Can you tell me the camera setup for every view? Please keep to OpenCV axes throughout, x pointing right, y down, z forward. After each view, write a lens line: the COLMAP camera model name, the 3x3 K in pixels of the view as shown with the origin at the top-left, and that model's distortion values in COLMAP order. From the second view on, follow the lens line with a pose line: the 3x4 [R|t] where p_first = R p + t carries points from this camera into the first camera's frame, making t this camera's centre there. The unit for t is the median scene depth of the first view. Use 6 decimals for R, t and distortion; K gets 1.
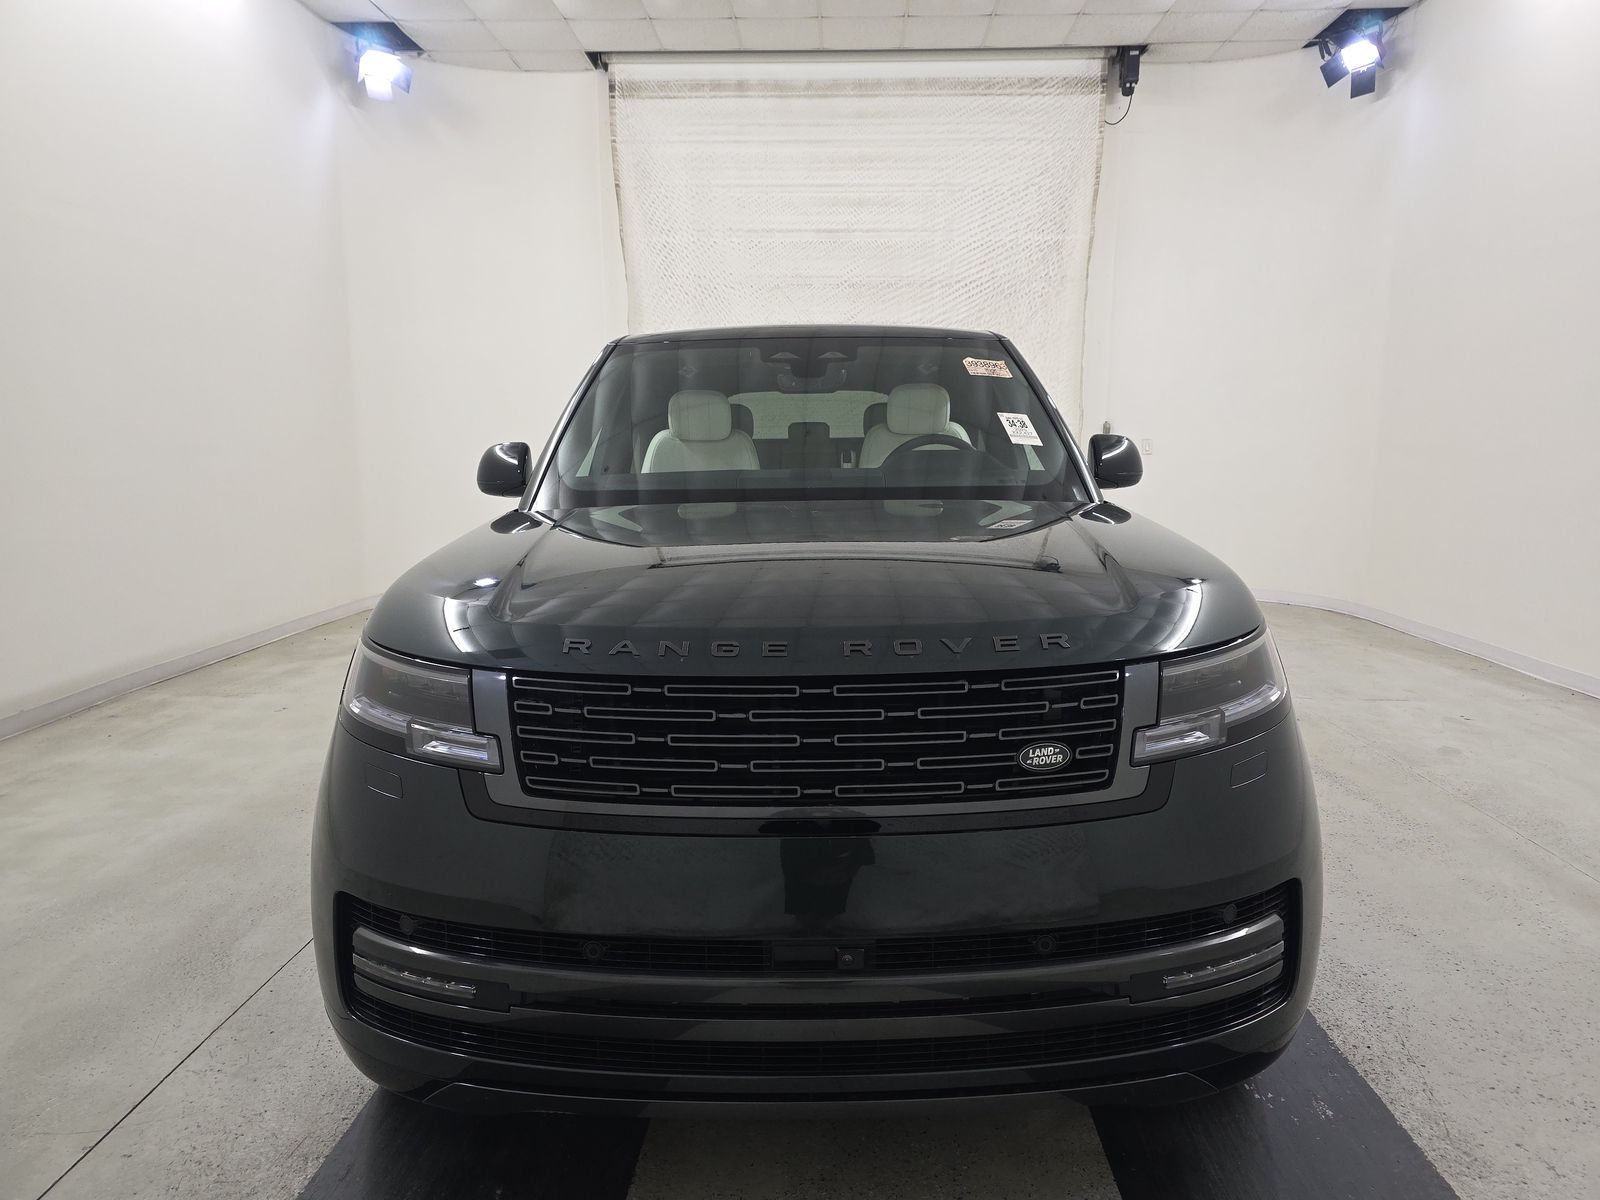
lens RADIAL K [[1054.7, 0, 800.0], [0, 1054.7, 600.0], [0, 0, 1]] dist [0.054819, -0.034034]
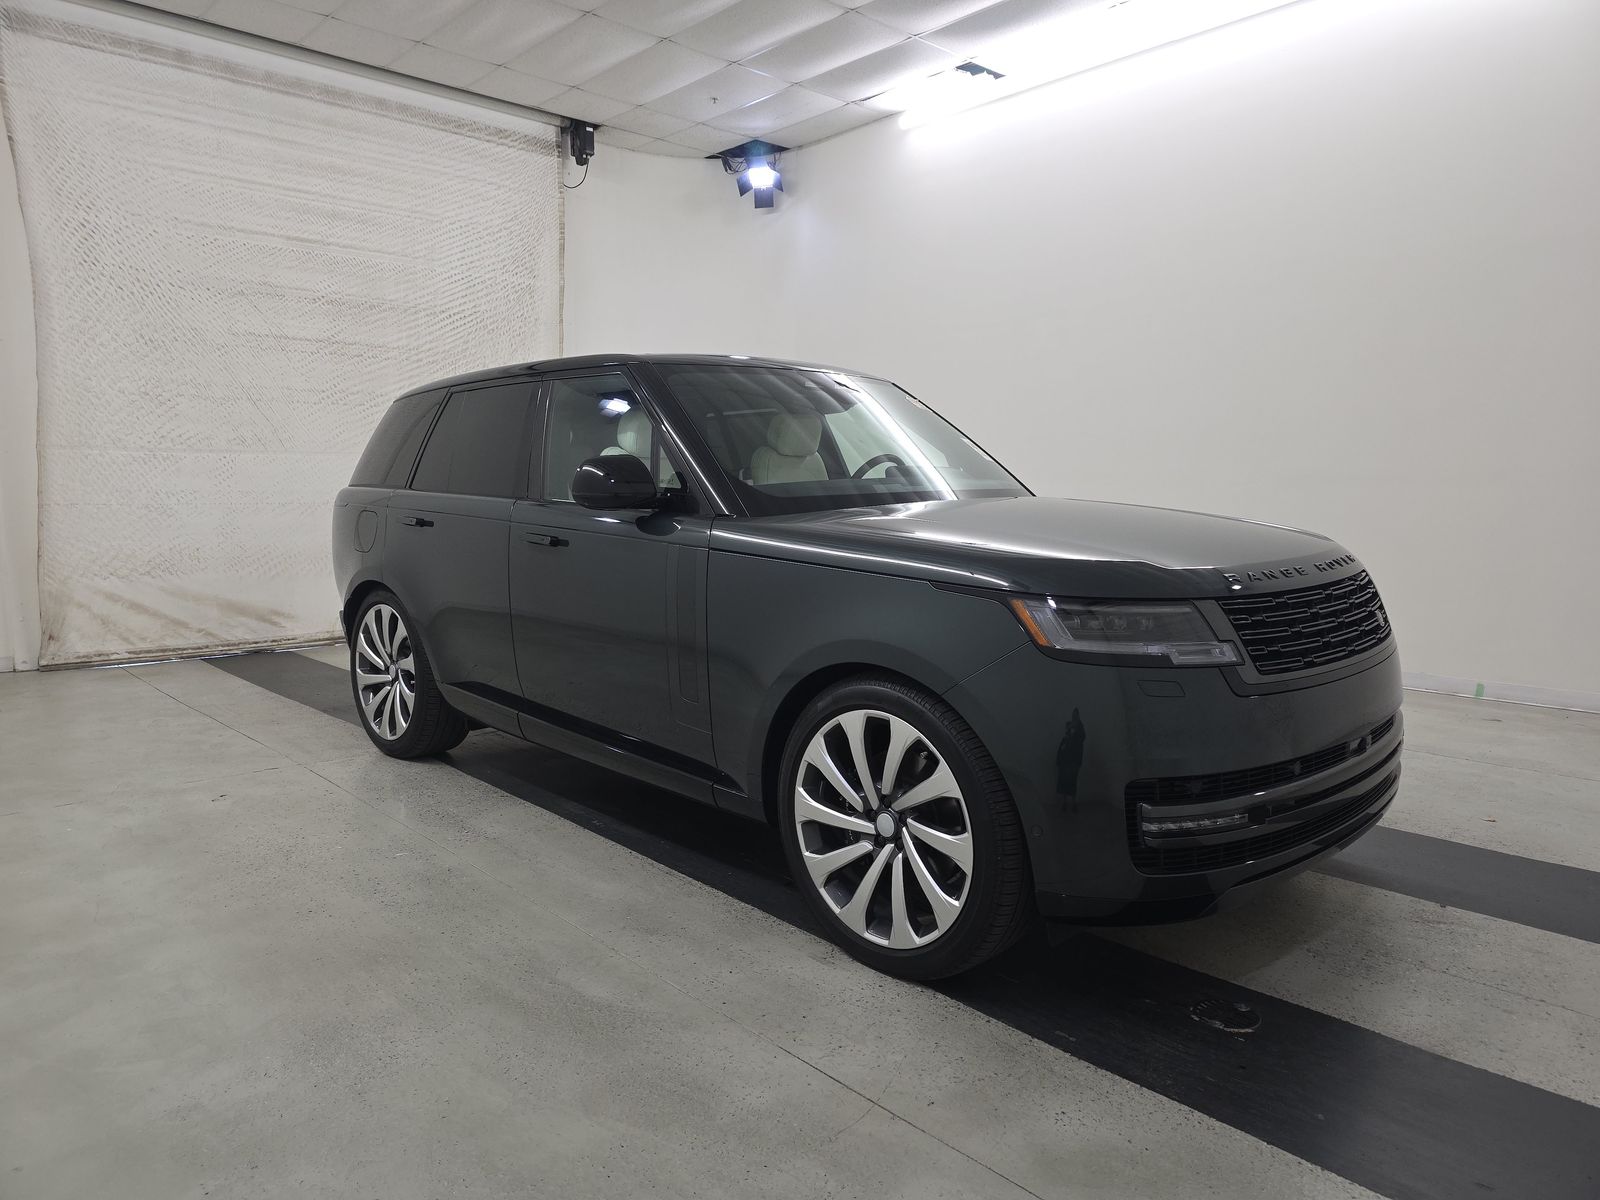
lens RADIAL K [[1054.7, 0, 800.0], [0, 1054.7, 600.0], [0, 0, 1]] dist [0.054819, -0.034034]
pose [[0.733484, -0.074222, 0.675643, -0.307167], [0.100113, 0.994976, 0.000620, 0.002194], [-0.672294, 0.067186, 0.737229, 0.056997]]
